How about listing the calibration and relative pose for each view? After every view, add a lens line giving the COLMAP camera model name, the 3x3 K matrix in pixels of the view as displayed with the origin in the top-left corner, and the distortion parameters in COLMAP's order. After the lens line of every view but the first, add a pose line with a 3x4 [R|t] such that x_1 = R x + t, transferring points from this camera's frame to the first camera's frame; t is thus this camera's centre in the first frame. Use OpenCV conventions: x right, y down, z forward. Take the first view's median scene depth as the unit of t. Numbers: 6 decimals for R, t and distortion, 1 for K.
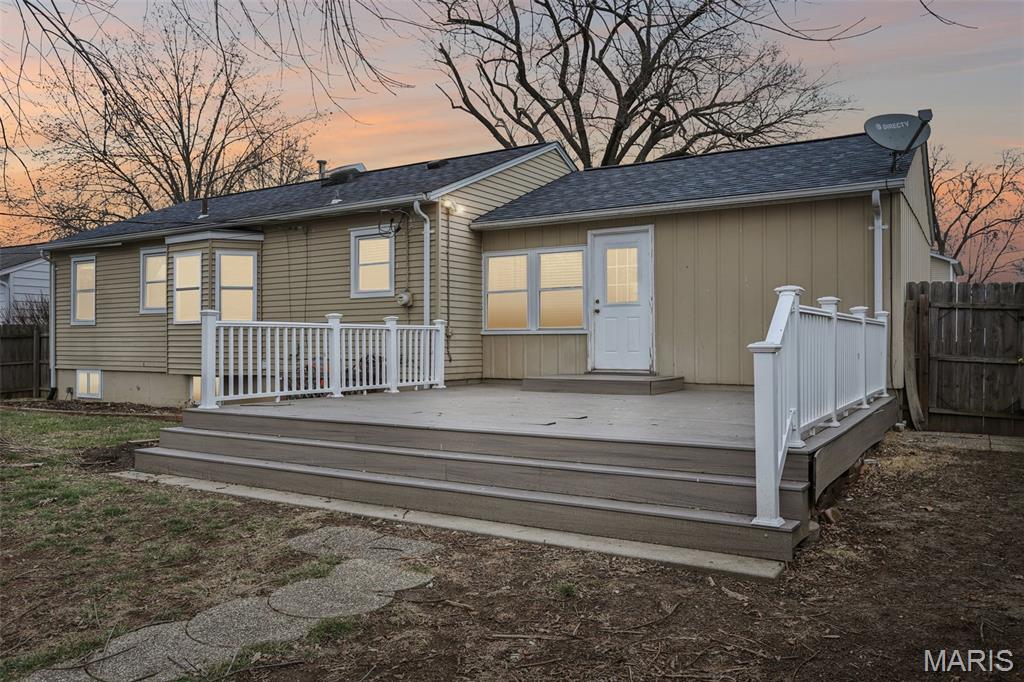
lens RADIAL K [[807.1, 0, 512.0], [0, 807.1, 341.0], [0, 0, 1]] dist [-0.010950, -0.003820]
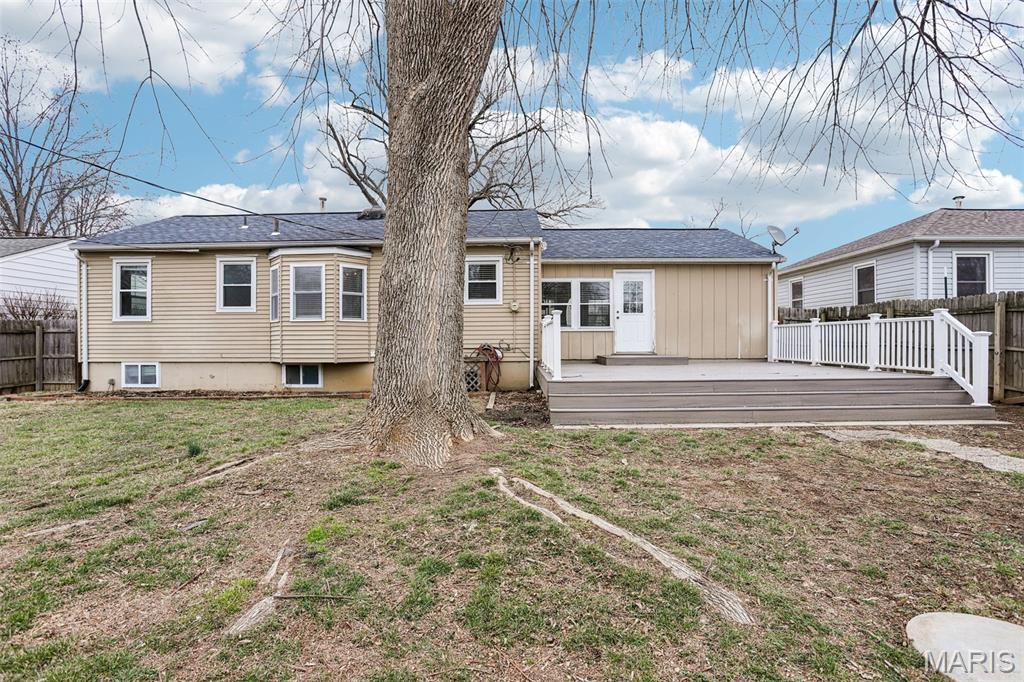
lens RADIAL K [[512.1, 0, 512.0], [0, 512.1, 341.0], [0, 0, 1]] dist [-0.070867, 0.027115]
pose [[0.844669, -0.008632, 0.535220, -0.489941], [0.000904, 0.999892, 0.014700, -0.003052], [-0.535288, -0.011933, 0.844585, 0.164296]]
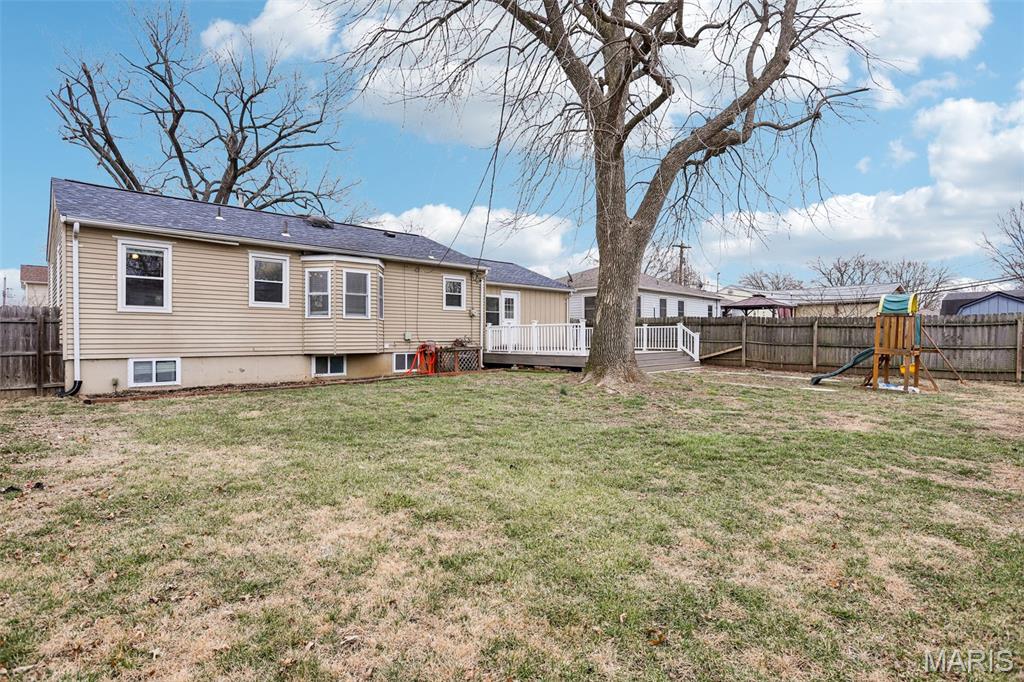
lens RADIAL K [[512.1, 0, 512.0], [0, 512.1, 341.0], [0, 0, 1]] dist [-0.070867, 0.027115]
pose [[0.206621, -0.010450, 0.978365, -1.103441], [-0.008985, 0.999881, 0.012578, 0.003416], [-0.978380, -0.011389, 0.206502, 0.472846]]
